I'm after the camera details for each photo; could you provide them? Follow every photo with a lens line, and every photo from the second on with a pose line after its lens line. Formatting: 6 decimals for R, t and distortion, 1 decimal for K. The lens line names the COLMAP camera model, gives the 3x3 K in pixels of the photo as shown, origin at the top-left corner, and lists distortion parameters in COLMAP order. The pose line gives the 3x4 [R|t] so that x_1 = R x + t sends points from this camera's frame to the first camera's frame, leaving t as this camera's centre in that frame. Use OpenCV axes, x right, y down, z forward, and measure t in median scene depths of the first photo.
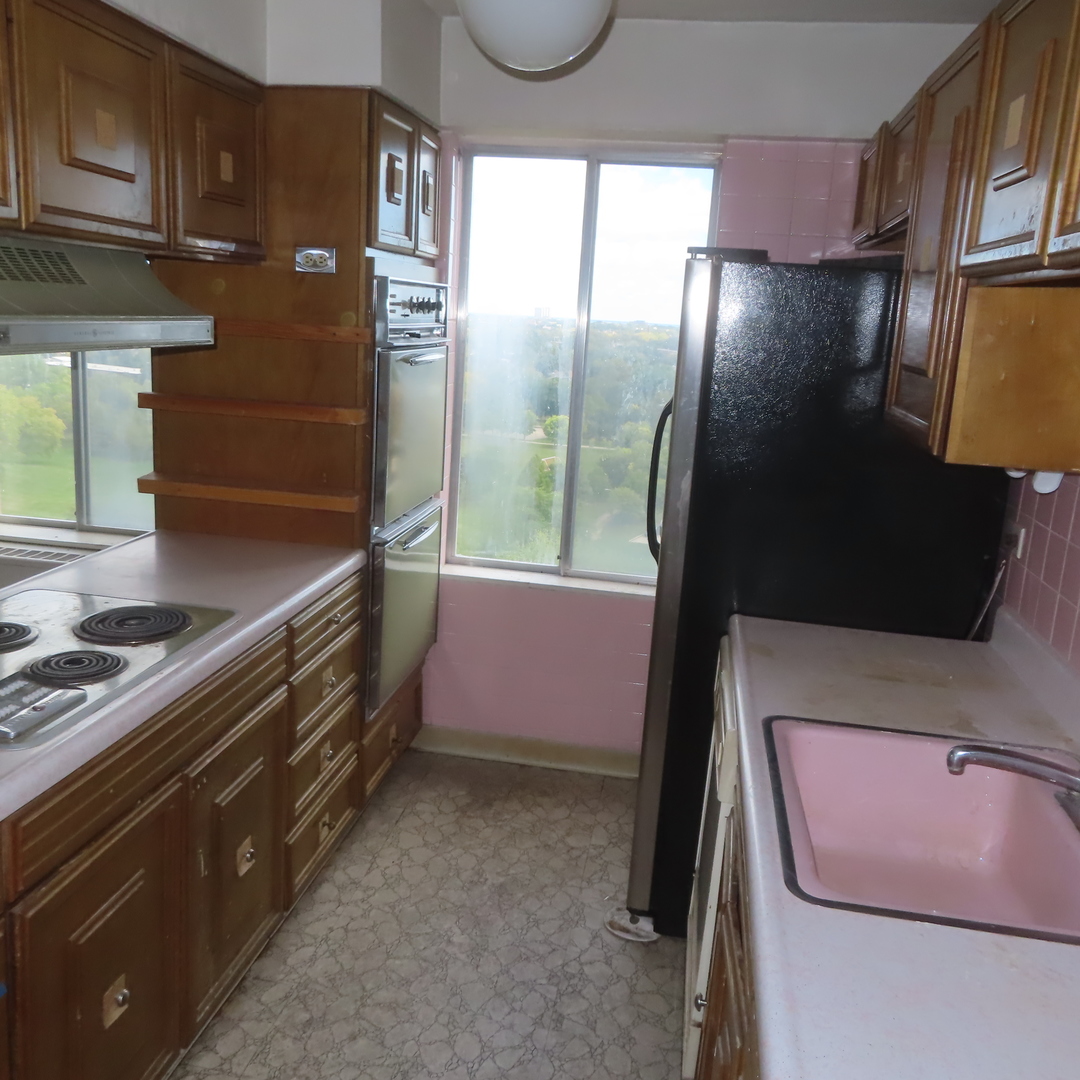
lens RADIAL K [[1026.9, 0, 532.5], [0, 1026.9, 534.0], [0, 0, 1]] dist [0.002577, 0.000000]
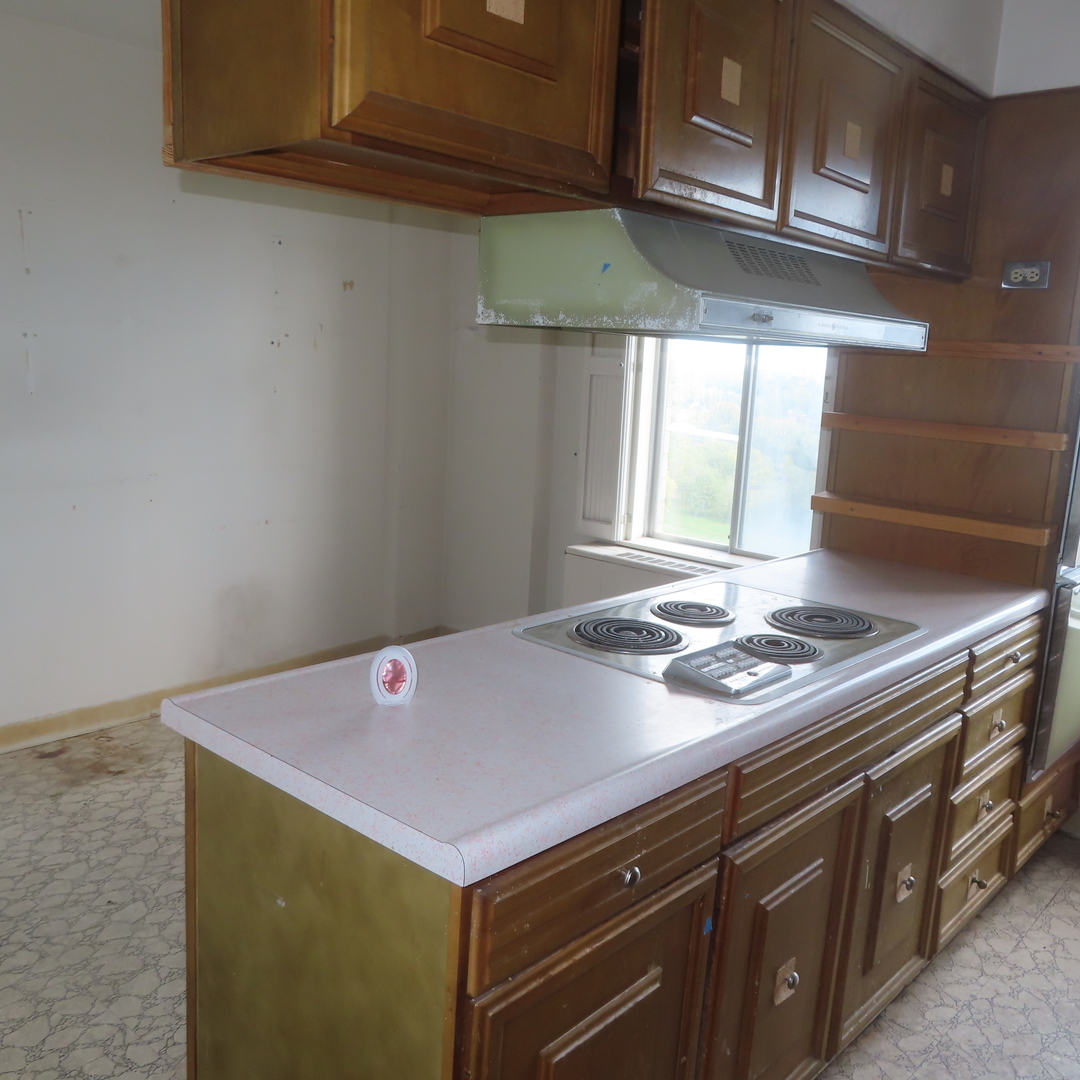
lens RADIAL K [[1026.9, 0, 533.1], [0, 1026.9, 538.3], [0, 0, 1]] dist [0.002577, 0.000000]
pose [[0.847422, 0.080368, -0.524802, -0.085831], [-0.116109, 0.992603, -0.035480, 0.062150], [0.518068, 0.091001, 0.850485, -0.012858]]
